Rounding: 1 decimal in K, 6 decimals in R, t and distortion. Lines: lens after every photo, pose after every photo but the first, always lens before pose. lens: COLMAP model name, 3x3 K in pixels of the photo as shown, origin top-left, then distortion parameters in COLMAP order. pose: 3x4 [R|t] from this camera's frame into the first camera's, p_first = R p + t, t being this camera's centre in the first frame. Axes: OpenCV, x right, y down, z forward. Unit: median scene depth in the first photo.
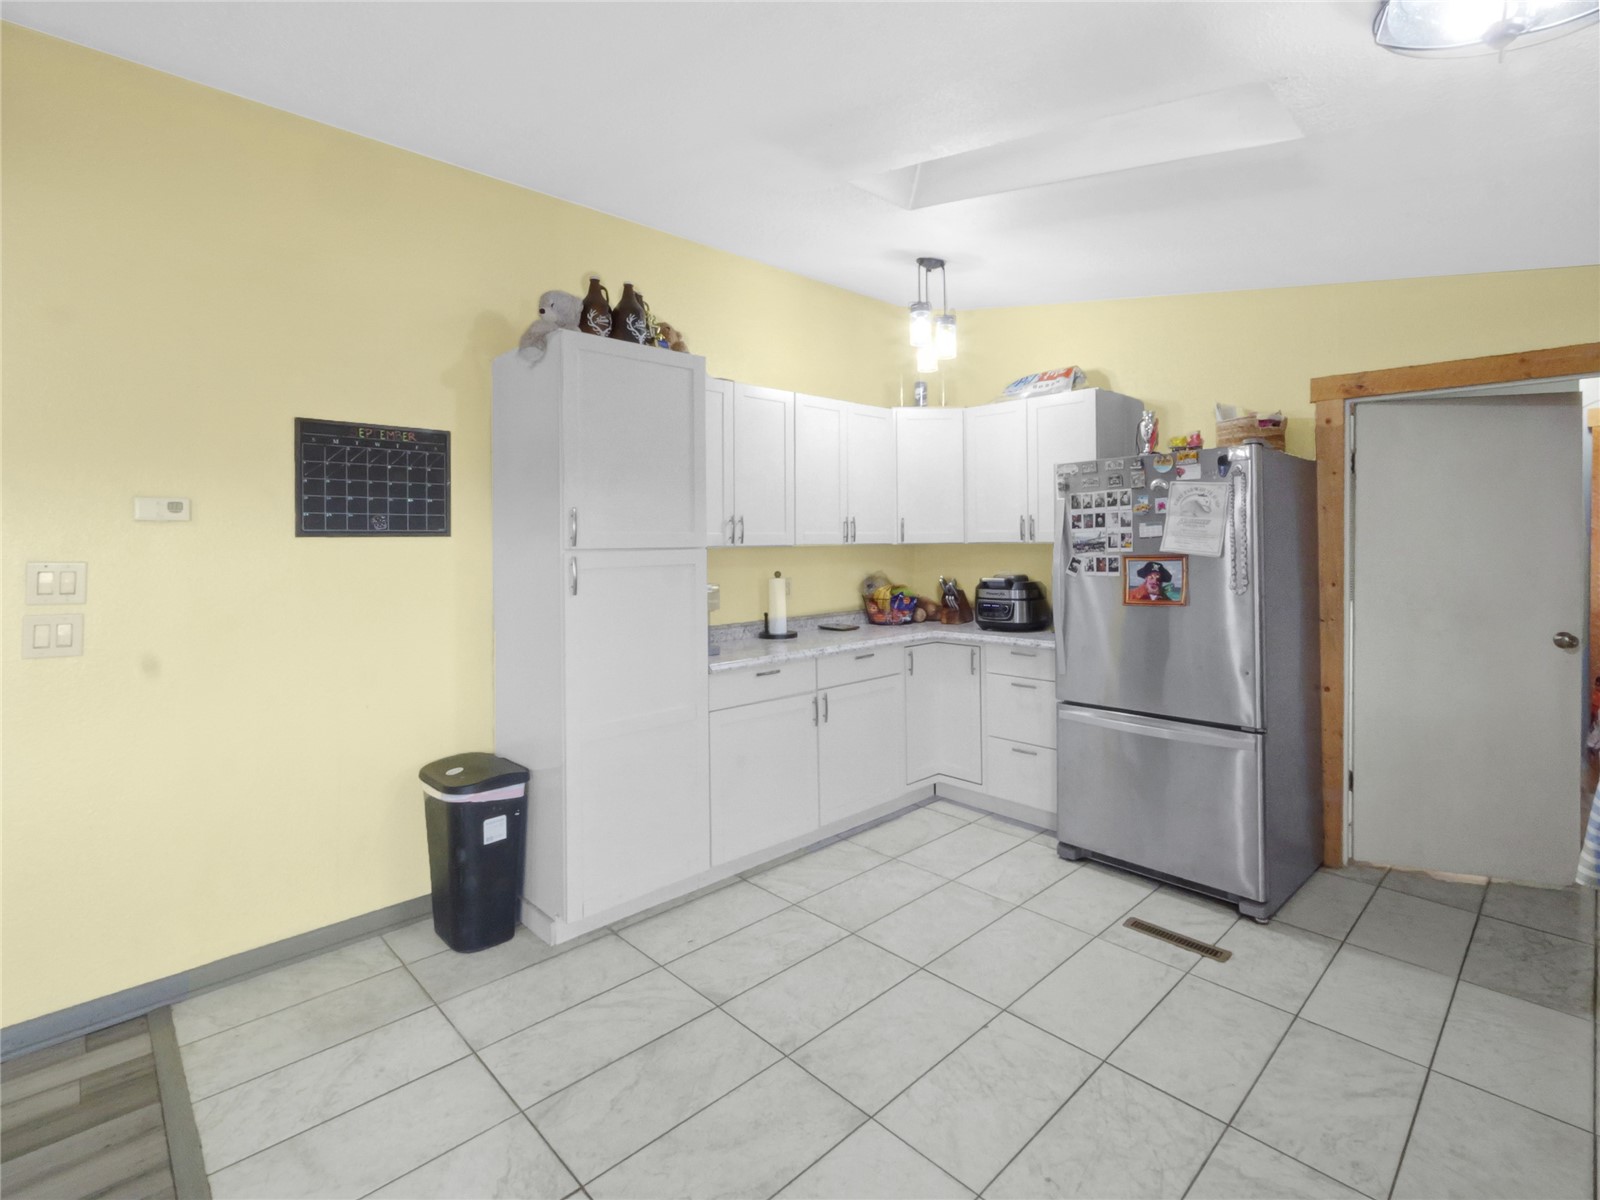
lens RADIAL K [[762.9, 0, 805.2], [0, 762.9, 546.6], [0, 0, 1]] dist [-0.001155, 0.000217]
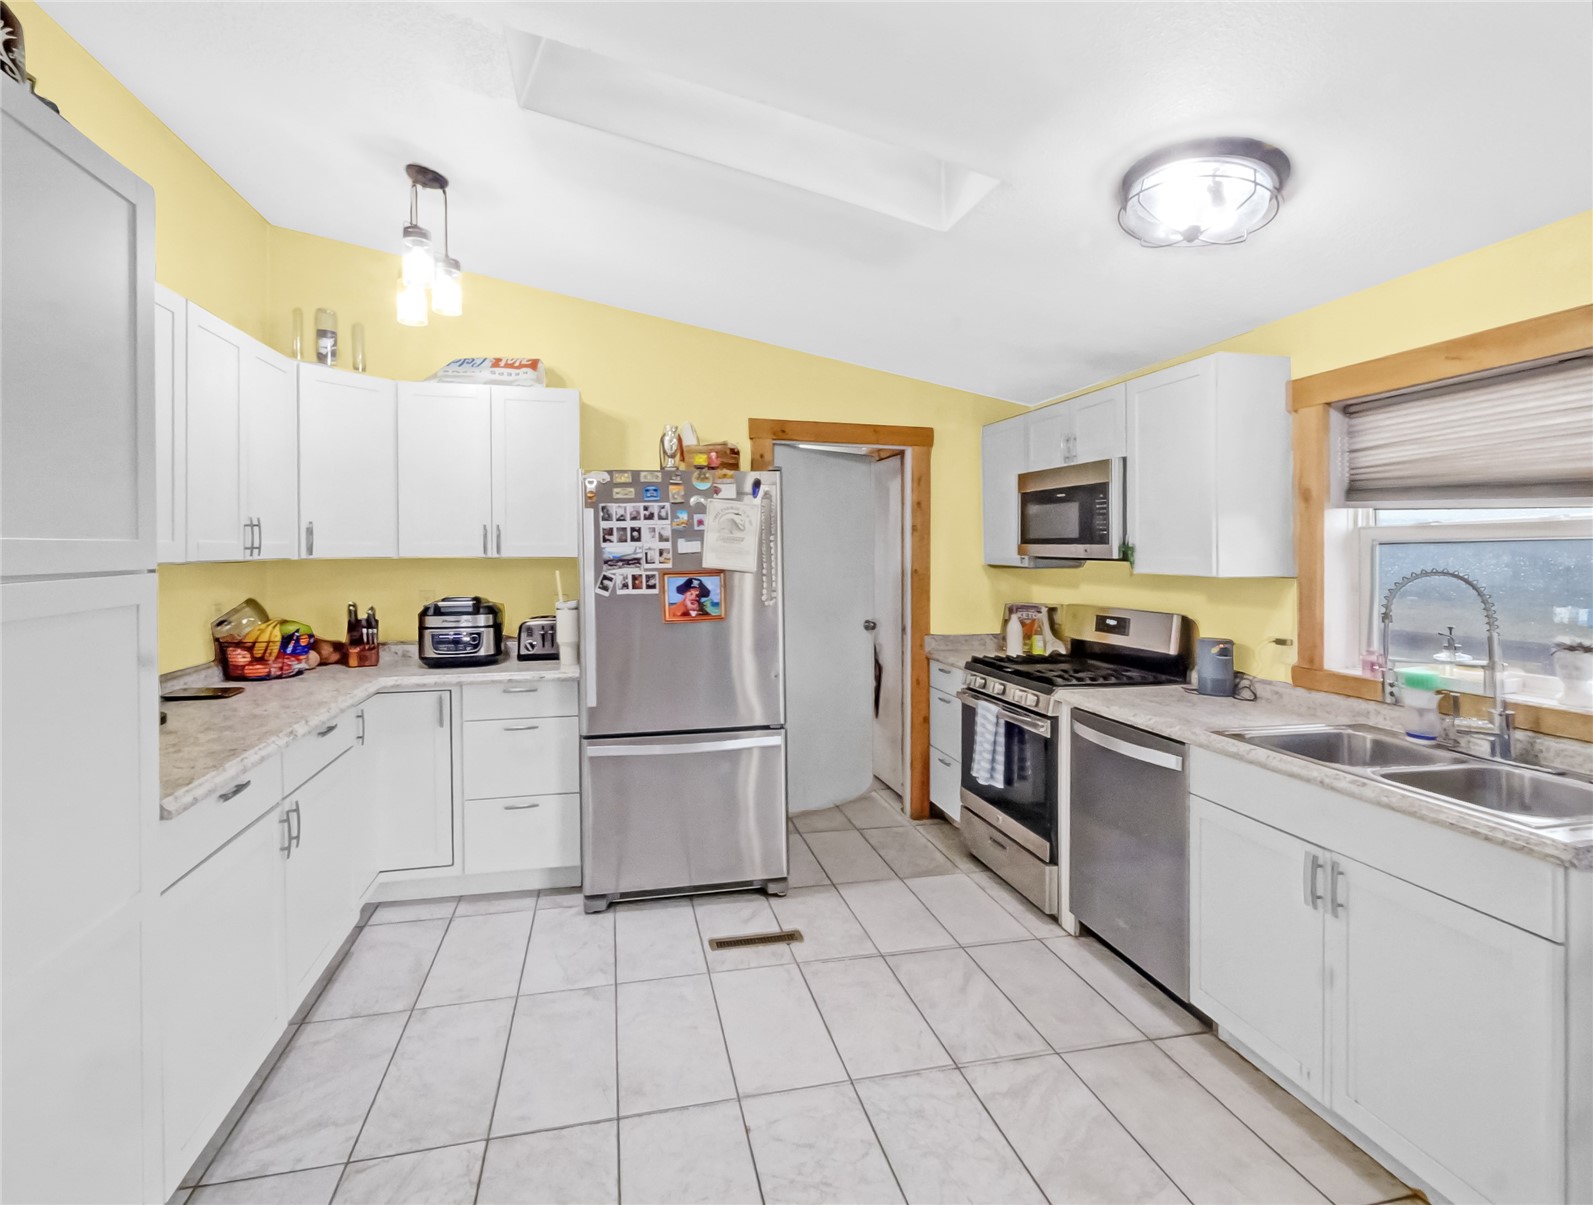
lens RADIAL K [[771.0, 0, 794.3], [0, 771.0, 550.1], [0, 0, 1]] dist [0.000116, 0.000859]
pose [[0.503350, 0.007770, 0.864047, -0.347453], [-0.000381, 0.999961, -0.008770, -0.007294], [-0.864082, 0.004085, 0.503334, 0.368330]]
